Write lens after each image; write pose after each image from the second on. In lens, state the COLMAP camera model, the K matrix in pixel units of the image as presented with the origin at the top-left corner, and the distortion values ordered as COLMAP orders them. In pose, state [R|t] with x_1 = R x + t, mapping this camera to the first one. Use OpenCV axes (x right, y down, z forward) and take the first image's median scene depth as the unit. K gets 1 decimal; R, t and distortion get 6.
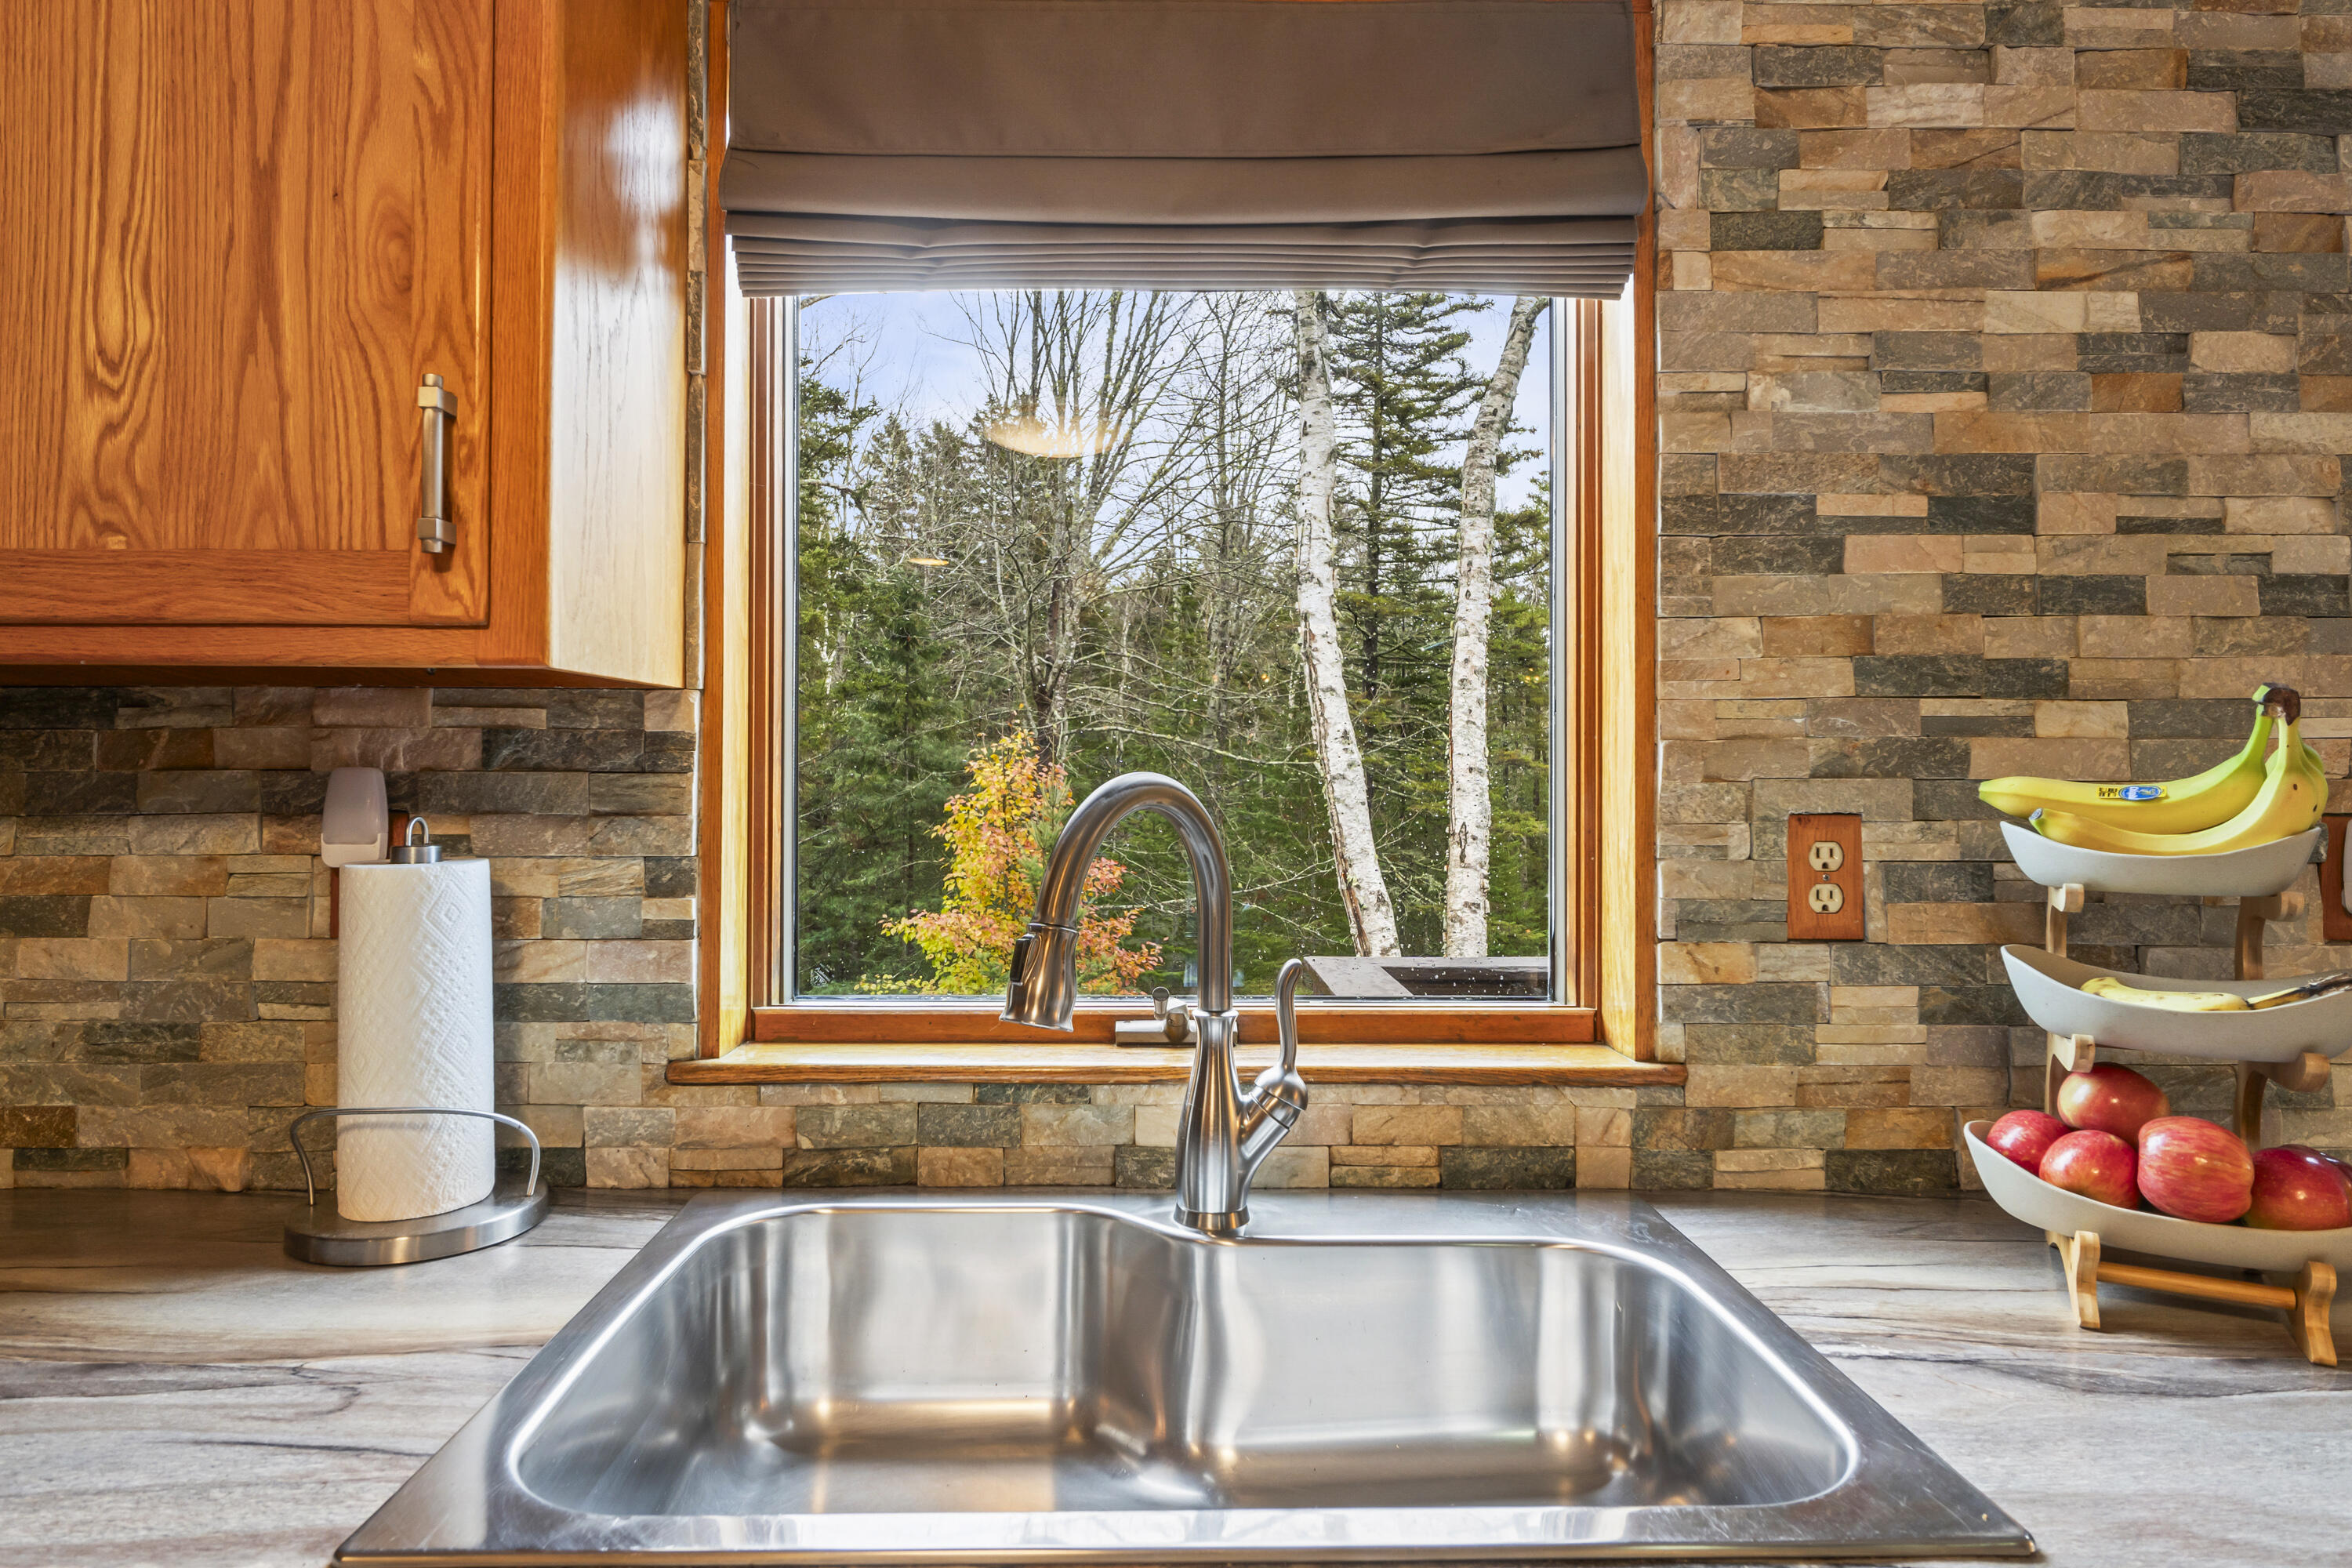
lens RADIAL K [[1379.0, 0, 1160.7], [0, 1379.0, 751.1], [0, 0, 1]] dist [-0.002290, -0.001732]
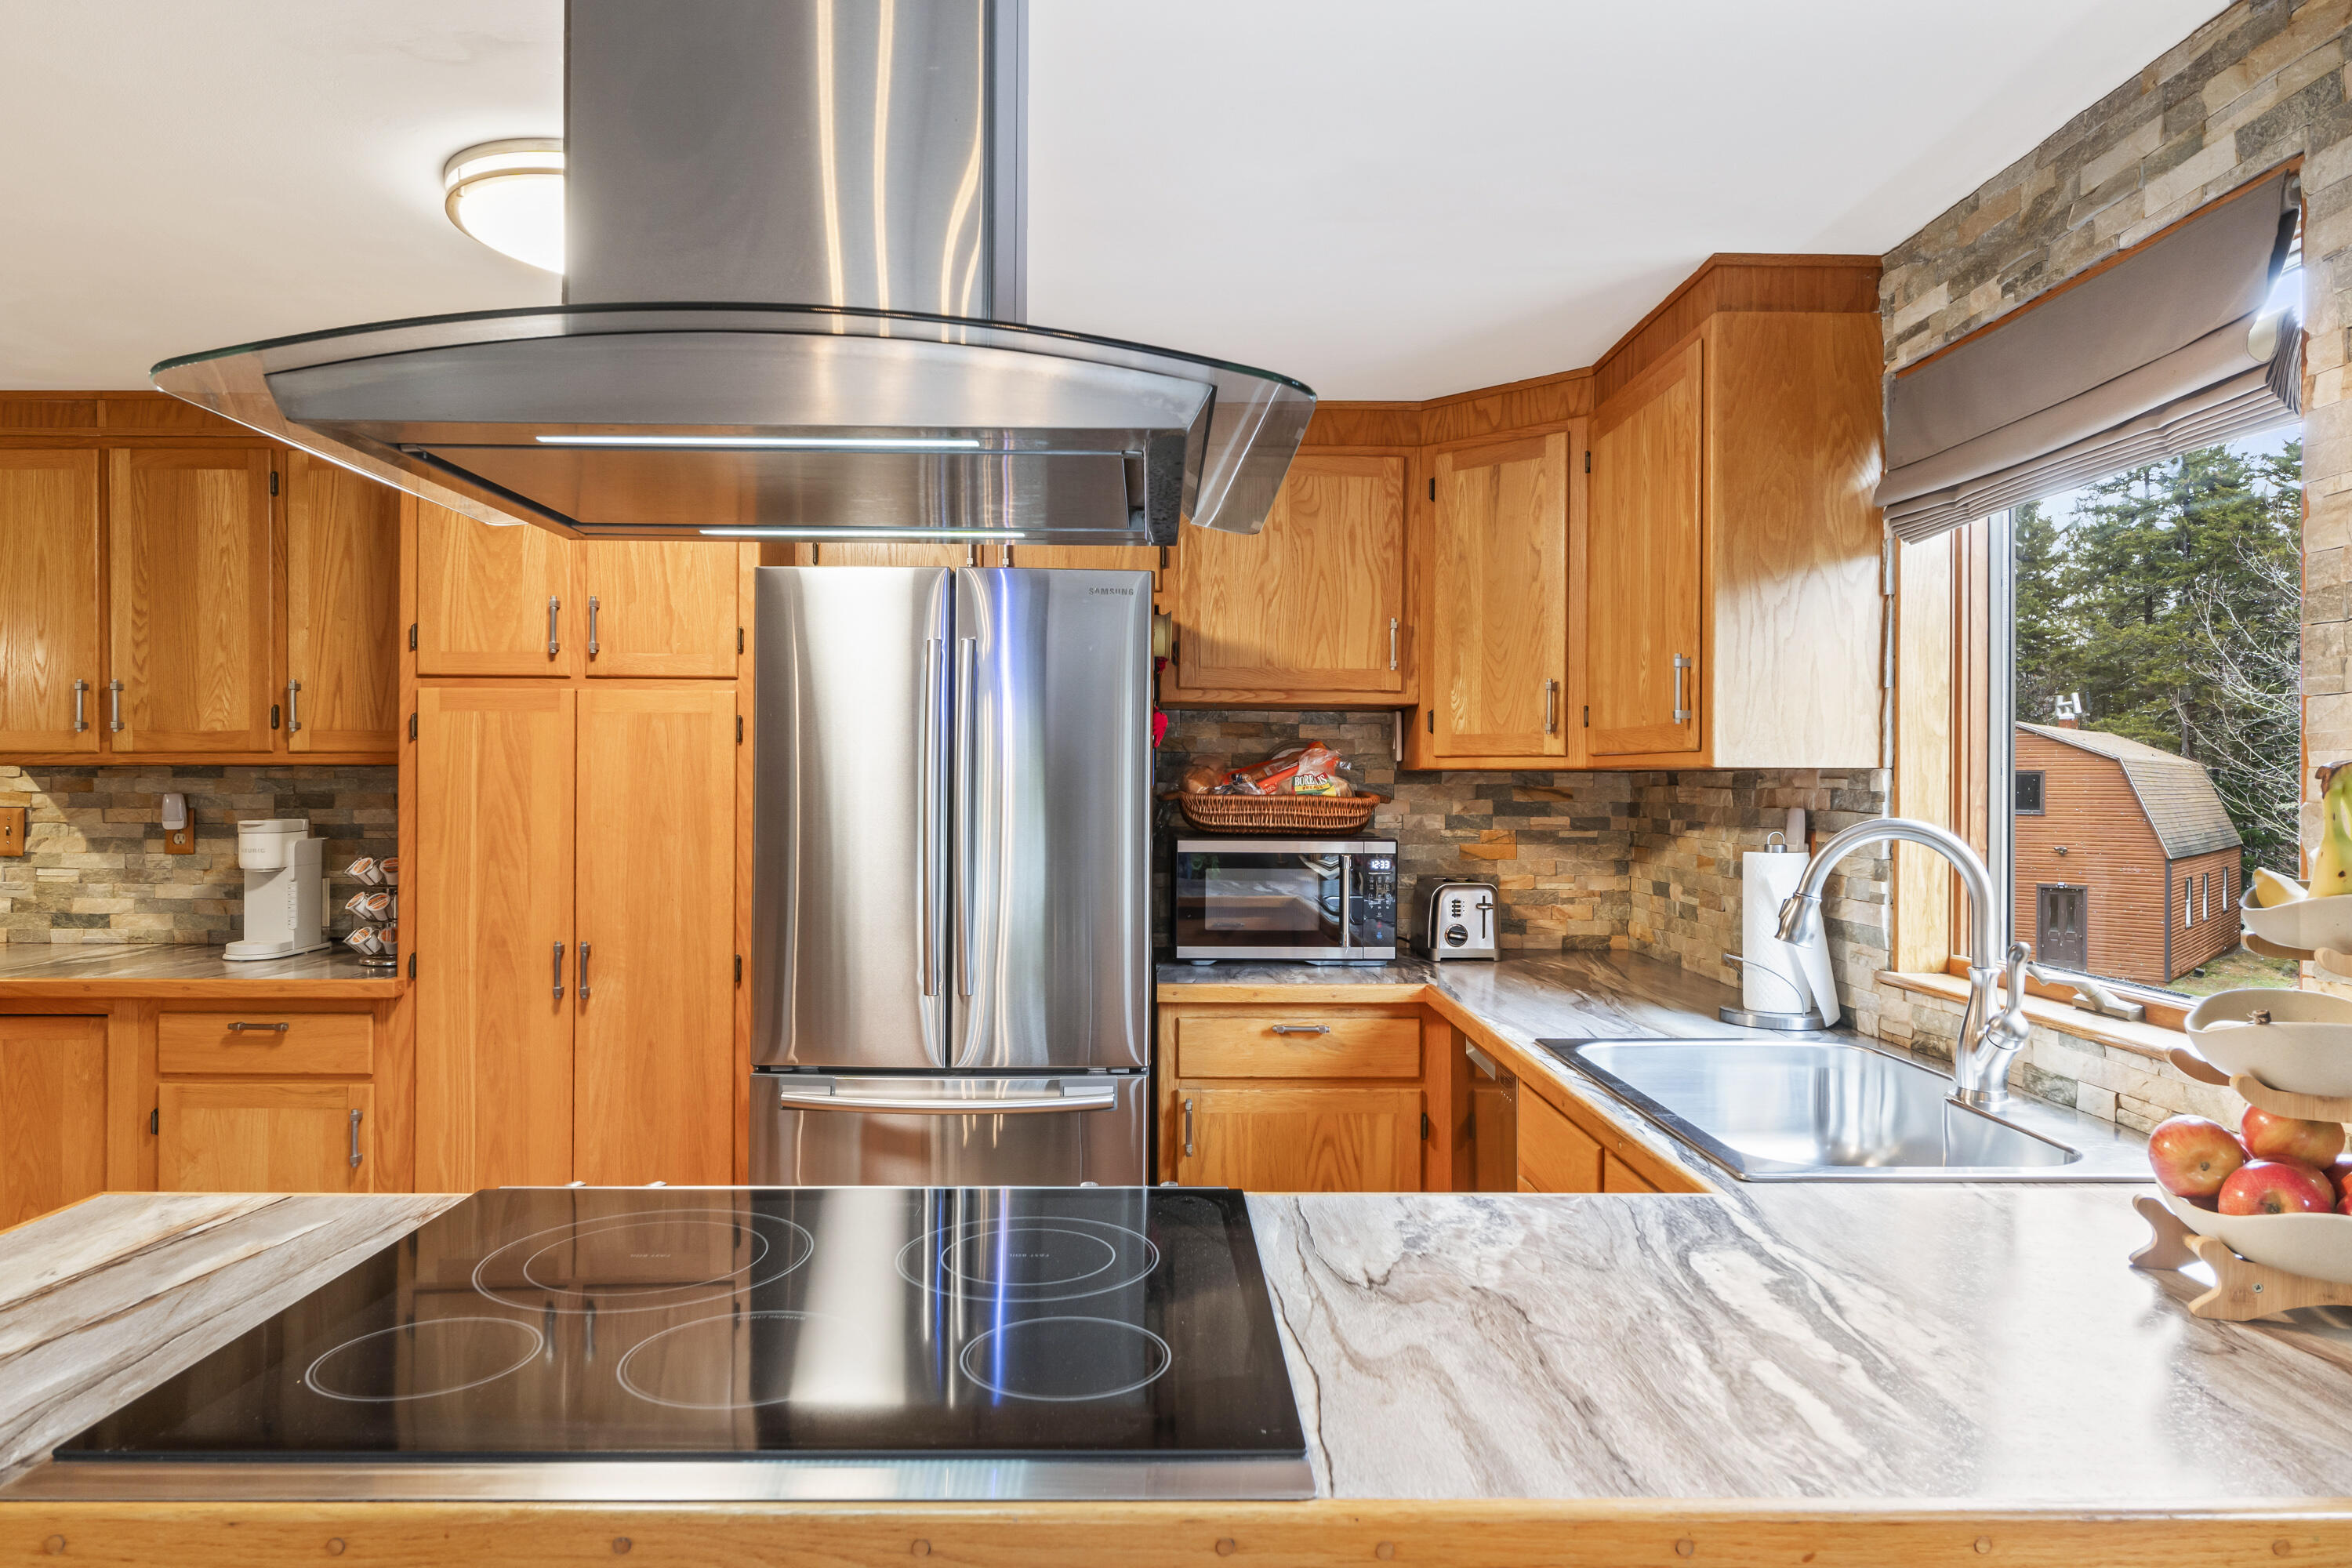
lens RADIAL K [[1470.6, 0, 1172.8], [0, 1470.6, 787.7], [0, 0, 1]] dist [-0.001204, -0.001711]
pose [[-0.000114, 0.003580, -0.999994, 1.593623], [0.003531, 0.999987, 0.003580, -0.029333], [0.999994, -0.003531, -0.000127, 0.052040]]
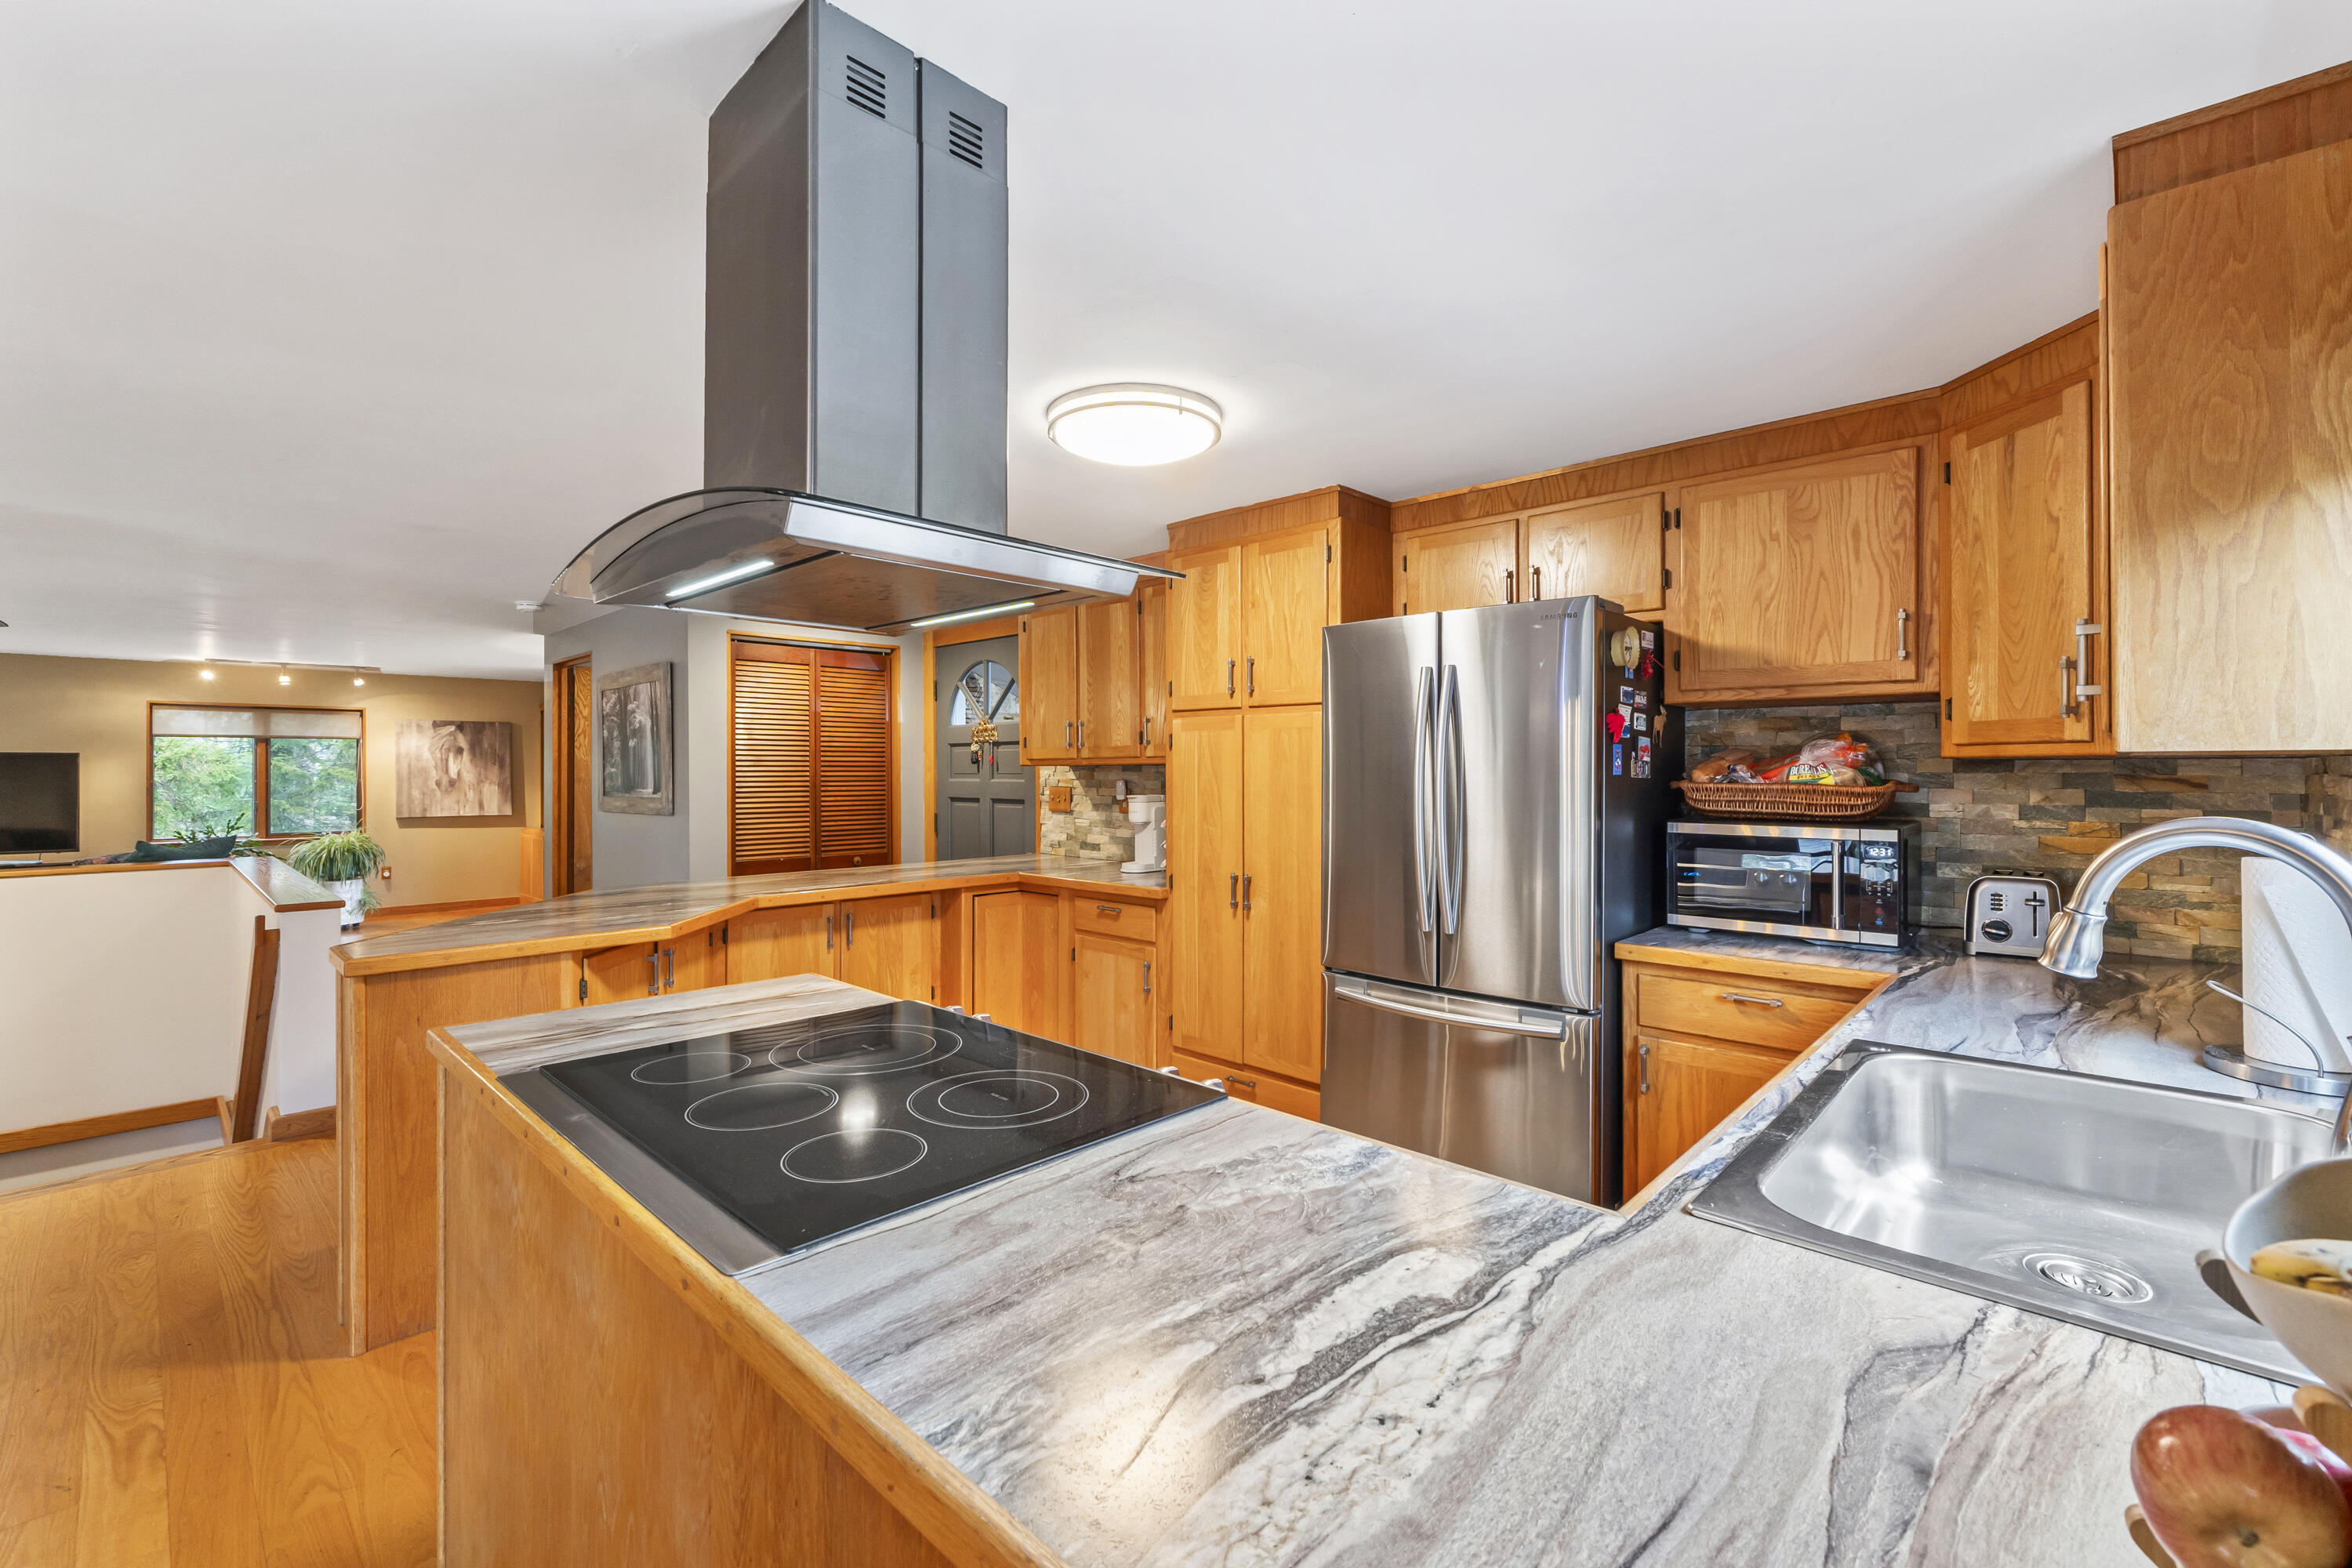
lens RADIAL K [[1005.3, 0, 1170.2], [0, 1005.3, 774.2], [0, 0, 1]] dist [-0.003462, -0.000533]
pose [[-0.707557, 0.002329, -0.706653, 1.170347], [0.005802, 0.999980, -0.002513, -0.026123], [0.706633, -0.005878, -0.707556, 0.804084]]
